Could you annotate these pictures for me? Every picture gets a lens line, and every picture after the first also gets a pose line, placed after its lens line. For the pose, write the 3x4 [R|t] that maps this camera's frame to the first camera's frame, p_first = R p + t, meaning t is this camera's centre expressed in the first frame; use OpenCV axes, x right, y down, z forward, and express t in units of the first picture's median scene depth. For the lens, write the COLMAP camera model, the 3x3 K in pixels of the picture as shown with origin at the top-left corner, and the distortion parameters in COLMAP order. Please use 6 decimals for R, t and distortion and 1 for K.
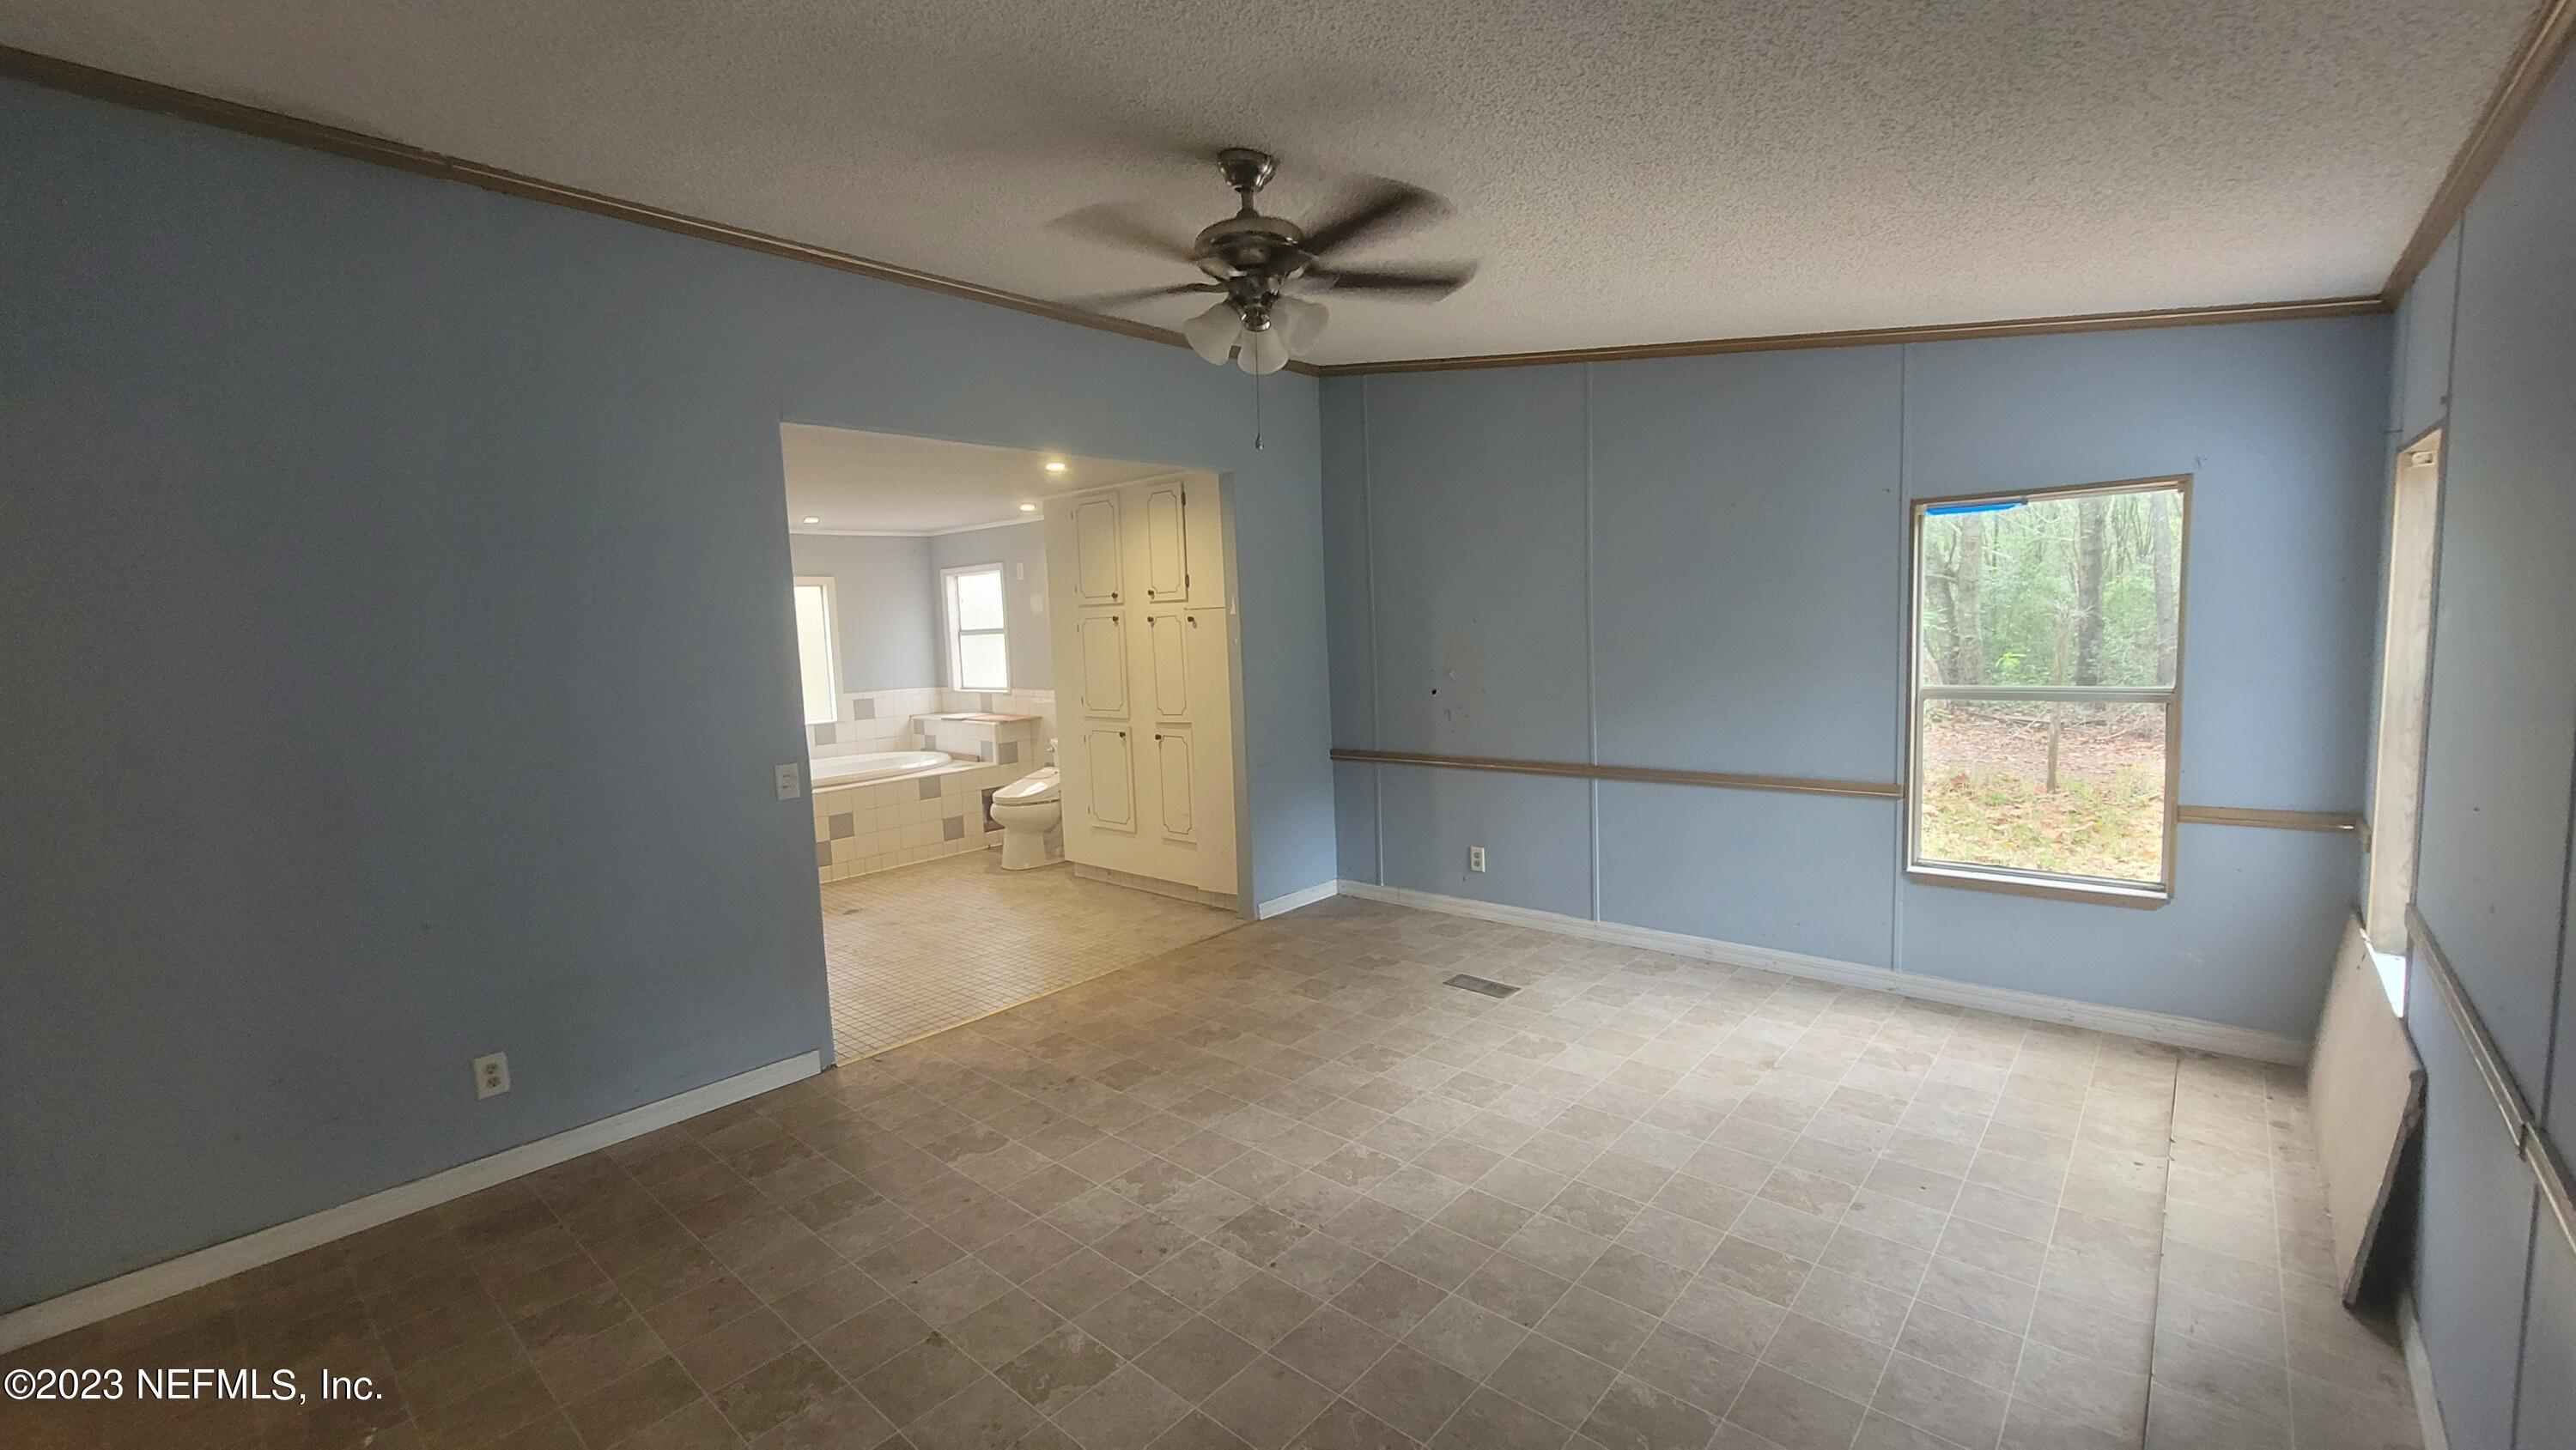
lens RADIAL K [[1047.1, 0, 1292.6], [0, 1047.1, 723.4], [0, 0, 1]] dist [-0.001464, 0.000607]
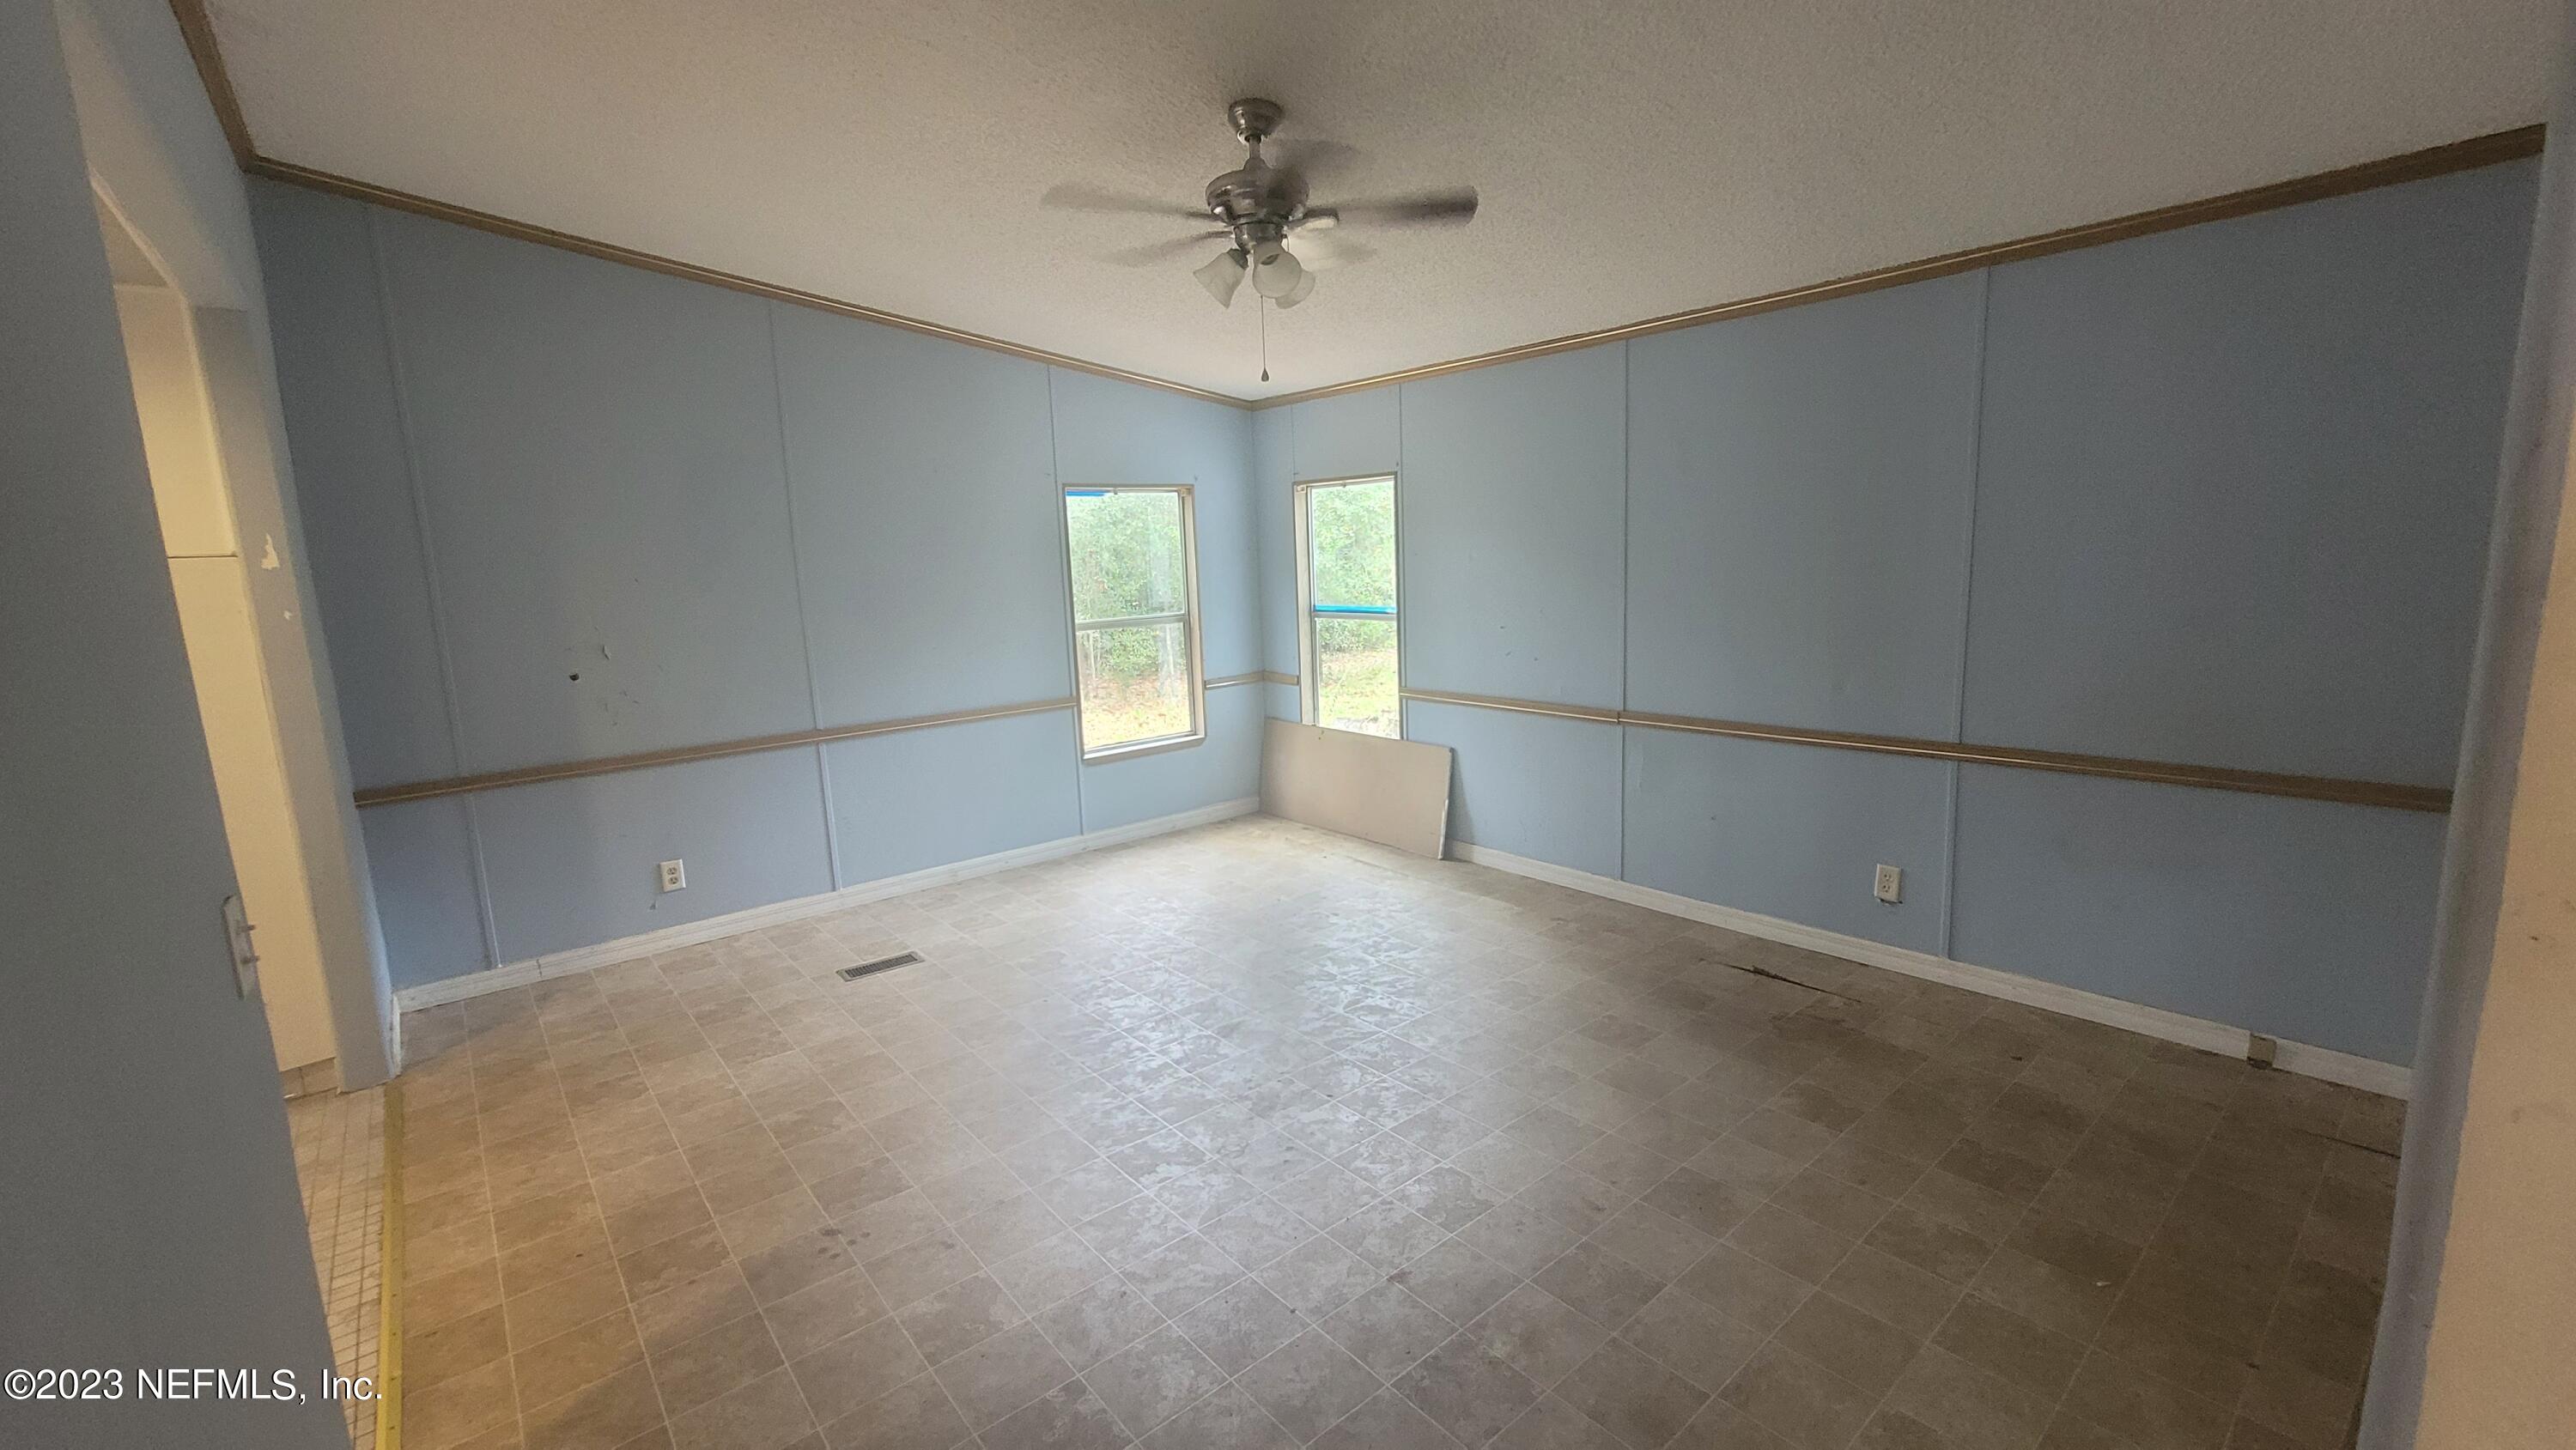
lens RADIAL K [[1047.1, 0, 1292.6], [0, 1047.1, 723.4], [0, 0, 1]] dist [-0.001464, 0.000607]
pose [[0.156358, -0.126355, 0.979585, -0.482012], [0.129075, 0.985892, 0.106566, -0.010325], [-0.979230, 0.109778, 0.170462, 0.342342]]
